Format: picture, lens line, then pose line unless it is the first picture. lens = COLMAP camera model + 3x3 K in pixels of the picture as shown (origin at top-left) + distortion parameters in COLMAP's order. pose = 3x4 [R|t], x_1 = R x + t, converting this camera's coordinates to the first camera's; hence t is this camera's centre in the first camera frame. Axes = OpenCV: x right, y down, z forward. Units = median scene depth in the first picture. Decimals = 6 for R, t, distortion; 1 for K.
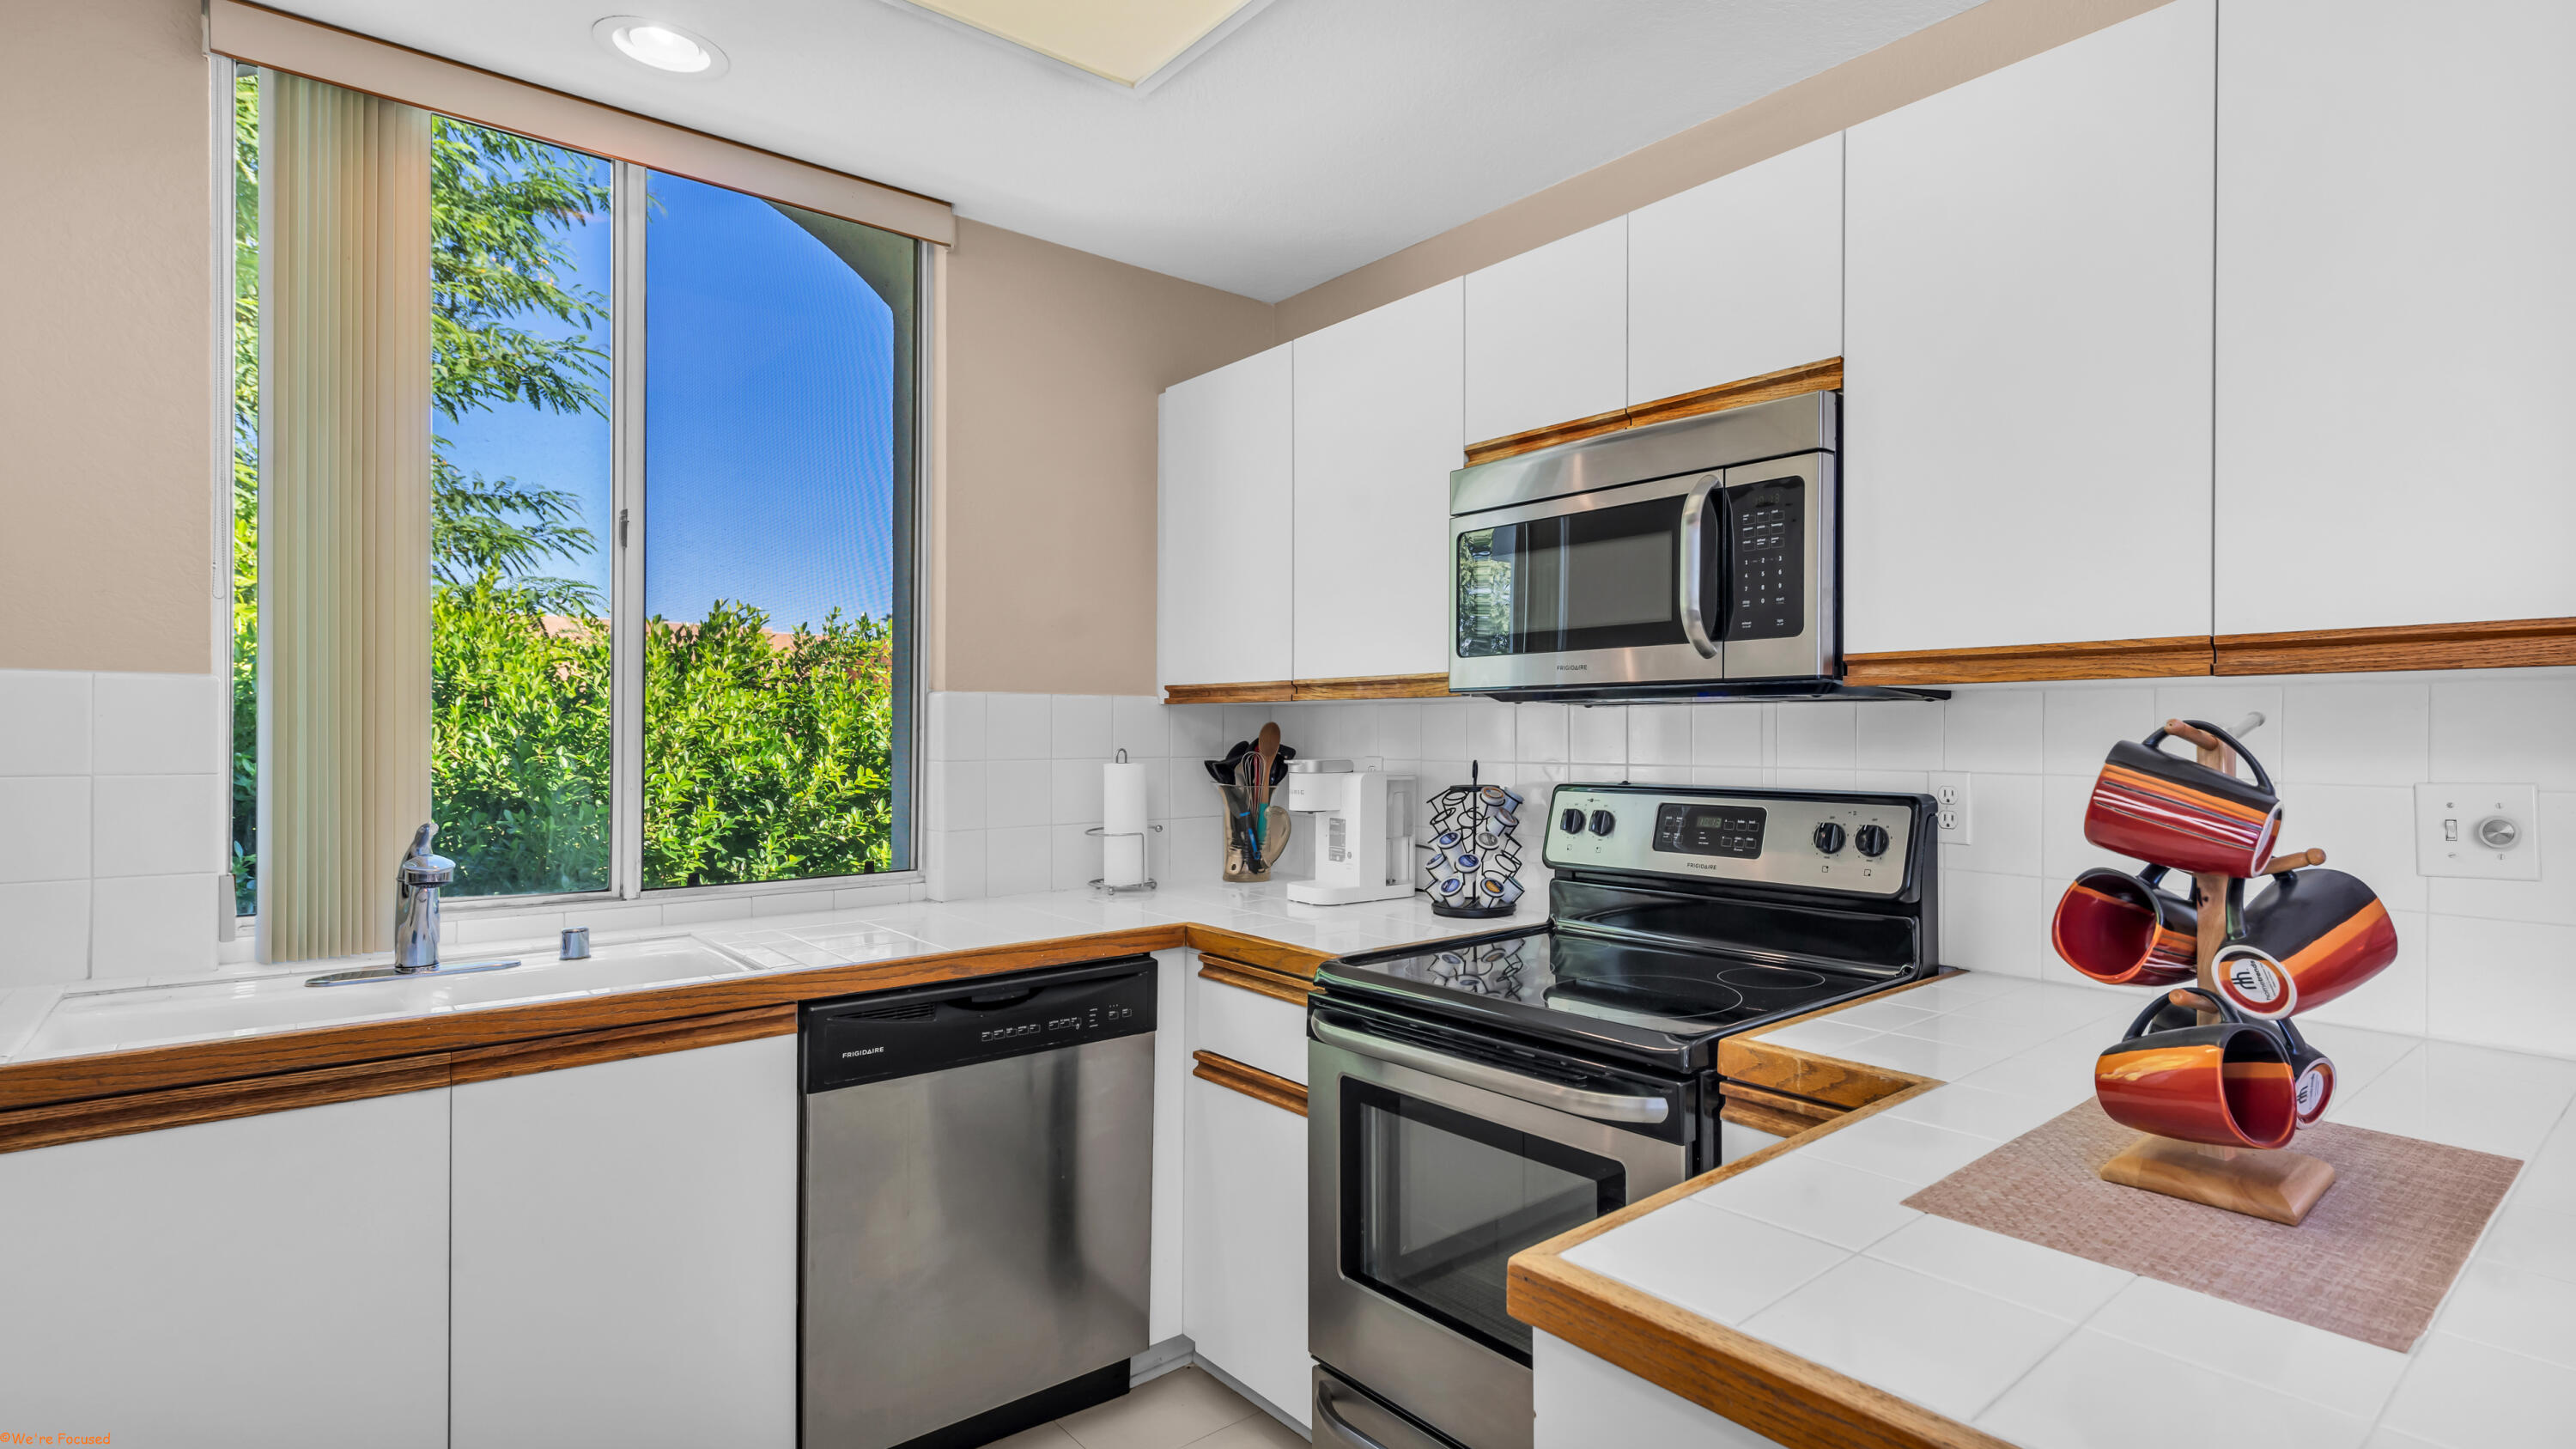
lens RADIAL K [[1255.1, 0, 1444.2], [0, 1255.1, 733.4], [0, 0, 1]] dist [0.014329, -0.001452]
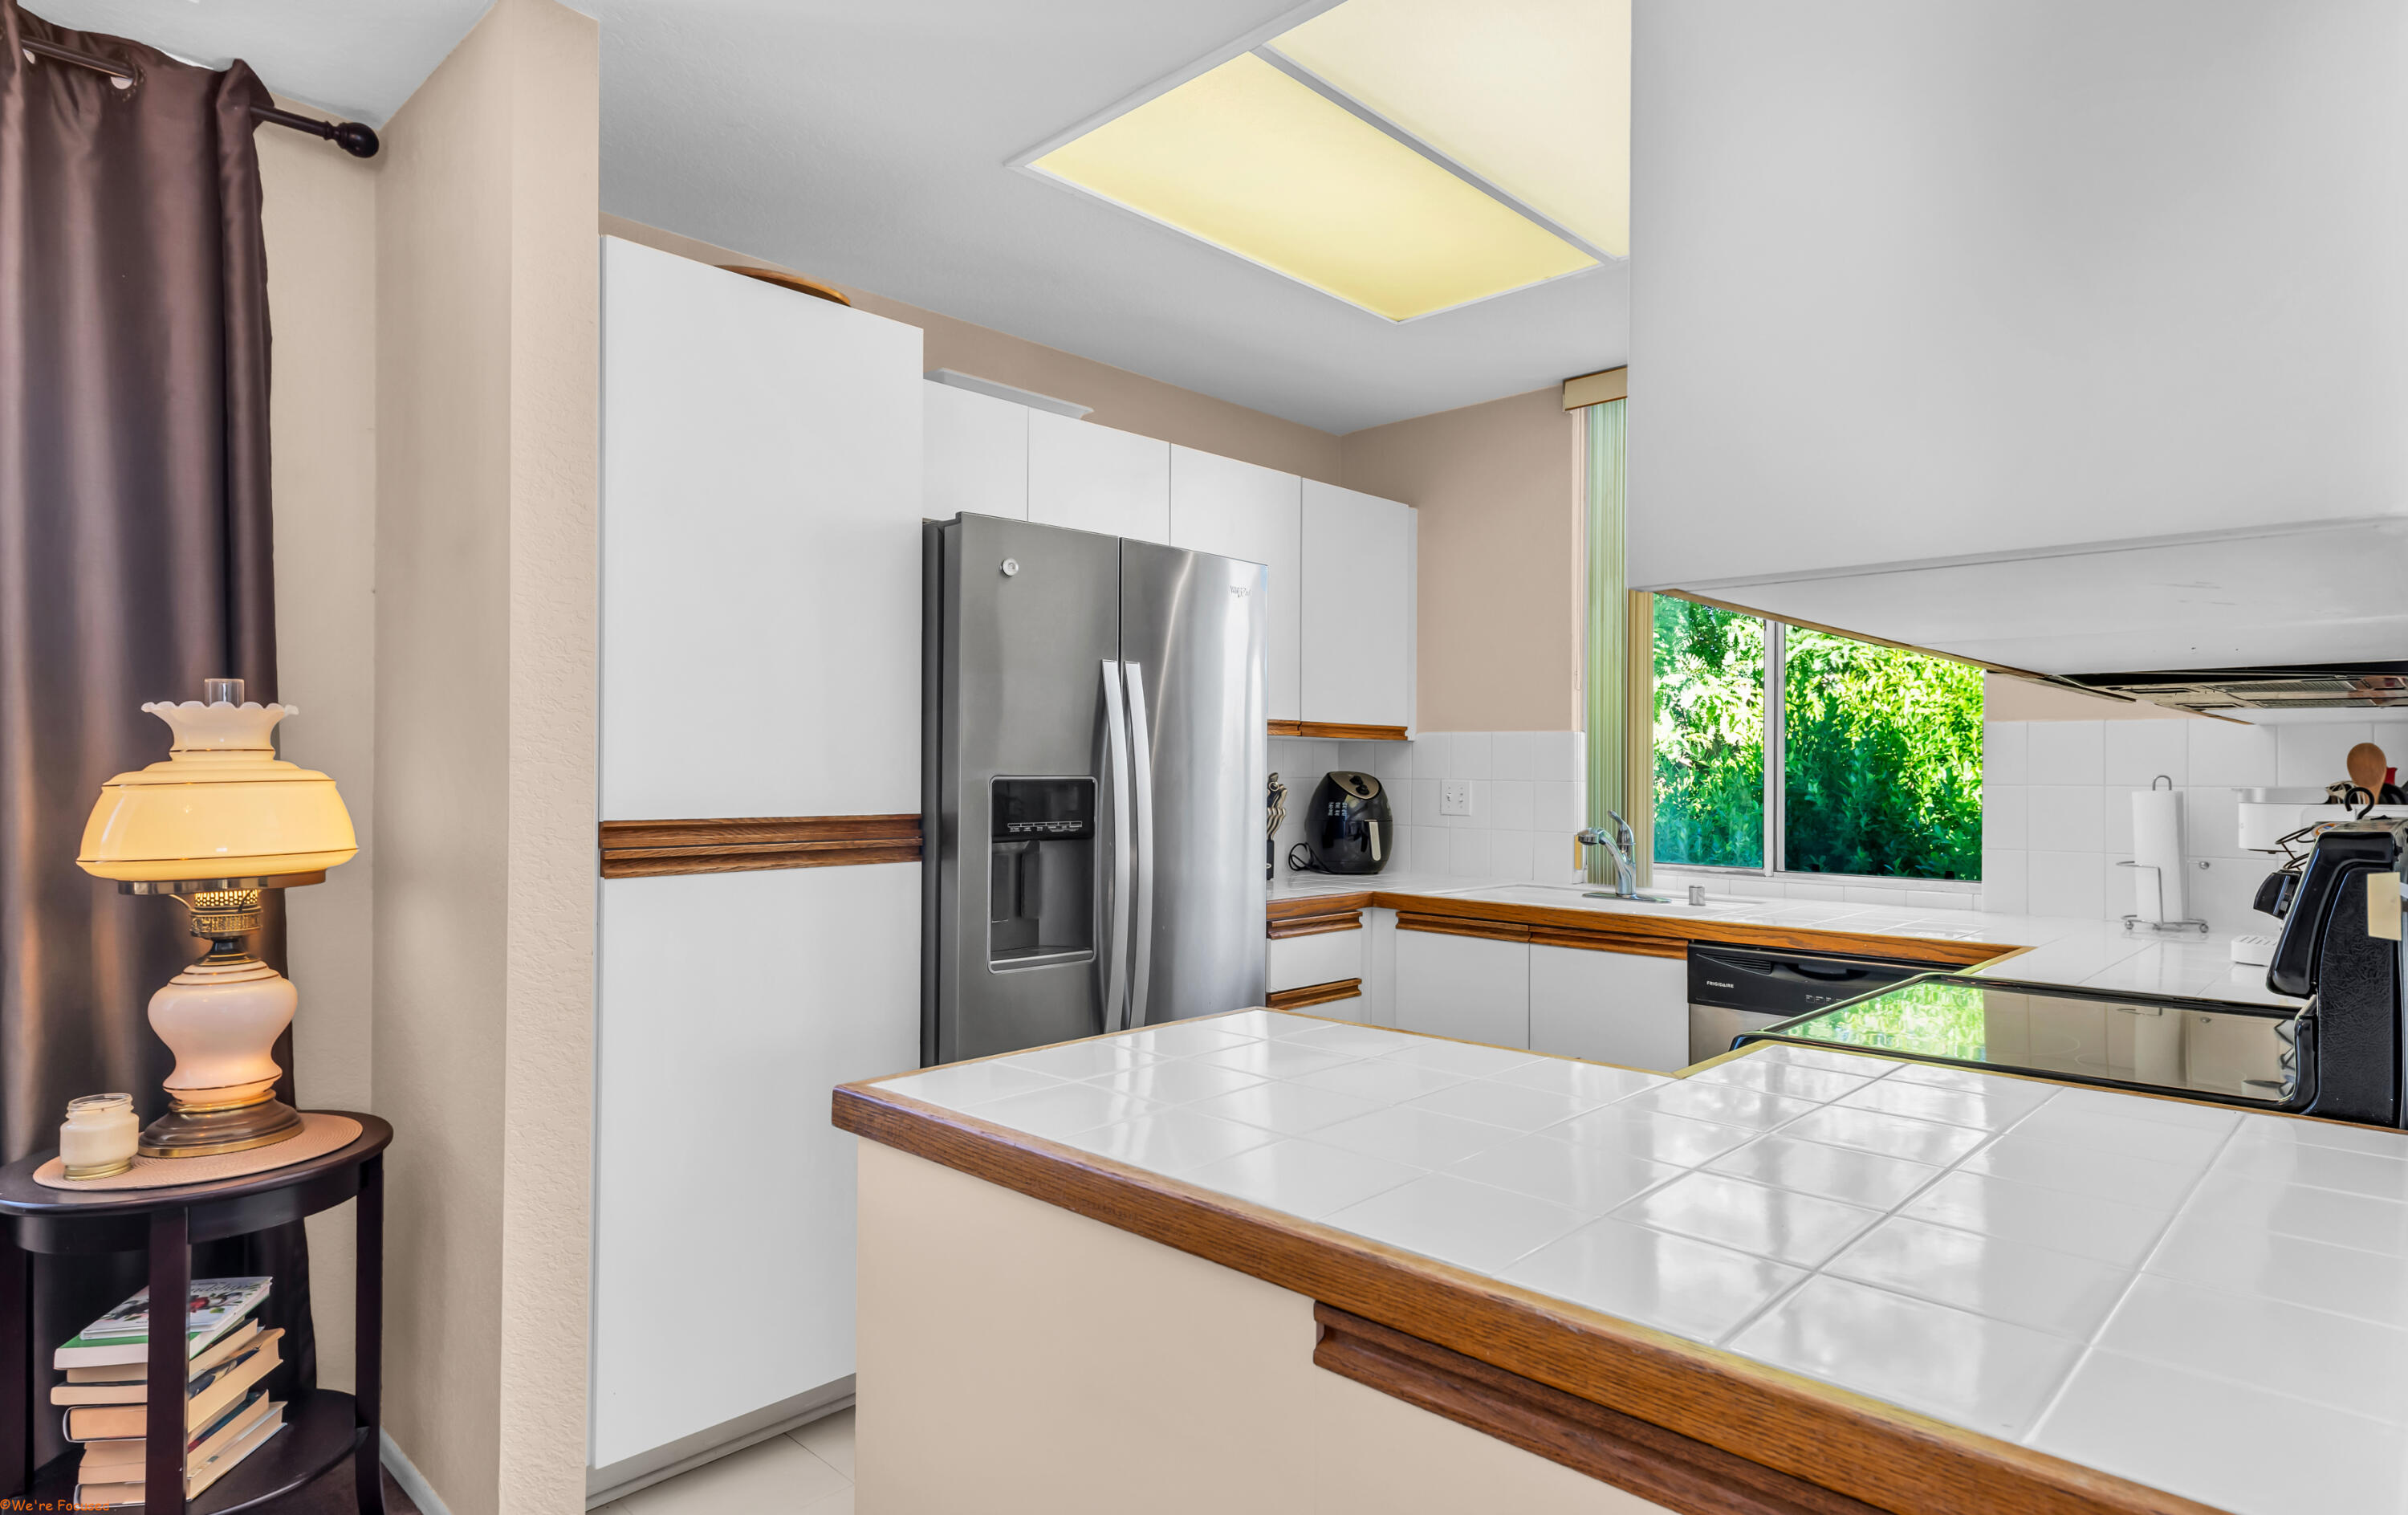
lens RADIAL K [[1268.2, 0, 1216.7], [0, 1268.2, 764.0], [0, 0, 1]] dist [0.012631, -0.000315]
pose [[0.031747, -0.008193, -0.999462, 0.841161], [-0.006155, 0.999946, -0.008393, 0.022264], [0.999477, 0.006418, 0.031695, 0.360836]]
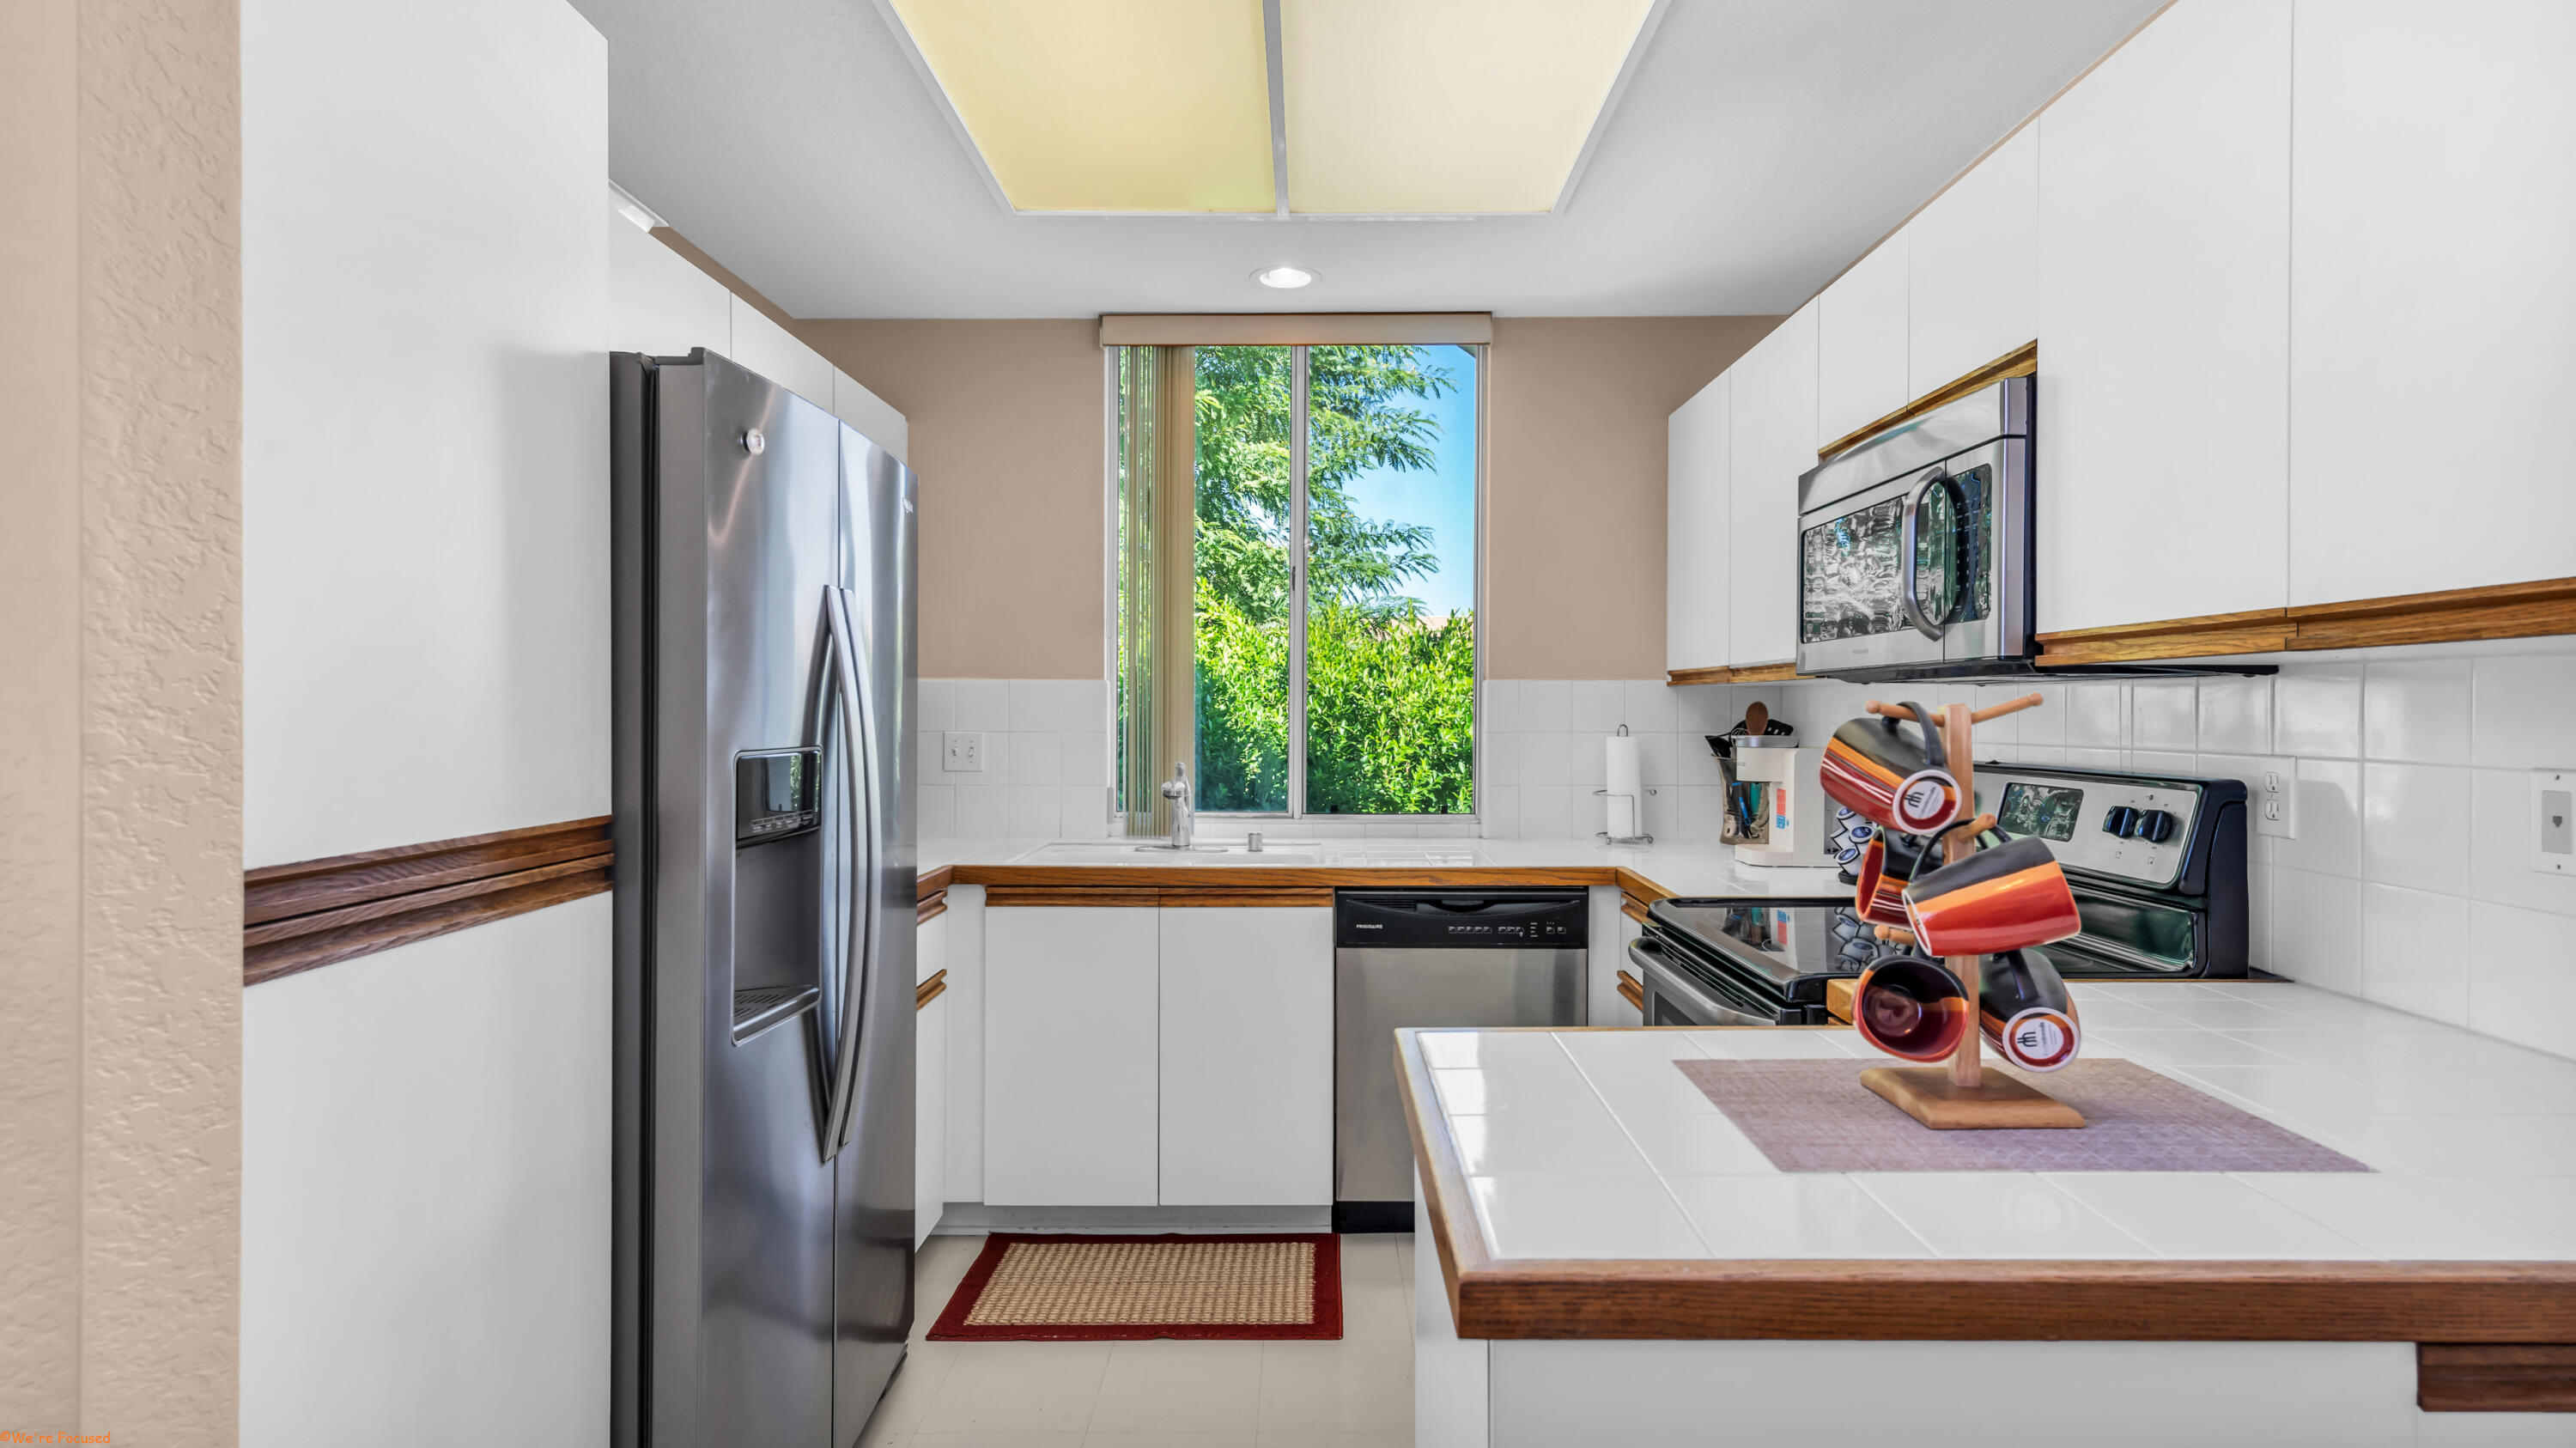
lens RADIAL K [[1255.1, 0, 1270.5], [0, 1255.1, 716.5], [0, 0, 1]] dist [0.014329, -0.001452]
pose [[0.707596, 0.003484, -0.706608, 0.452690], [-0.000780, 0.999991, 0.004149, -0.000353], [0.706617, -0.002385, 0.707593, -0.117646]]
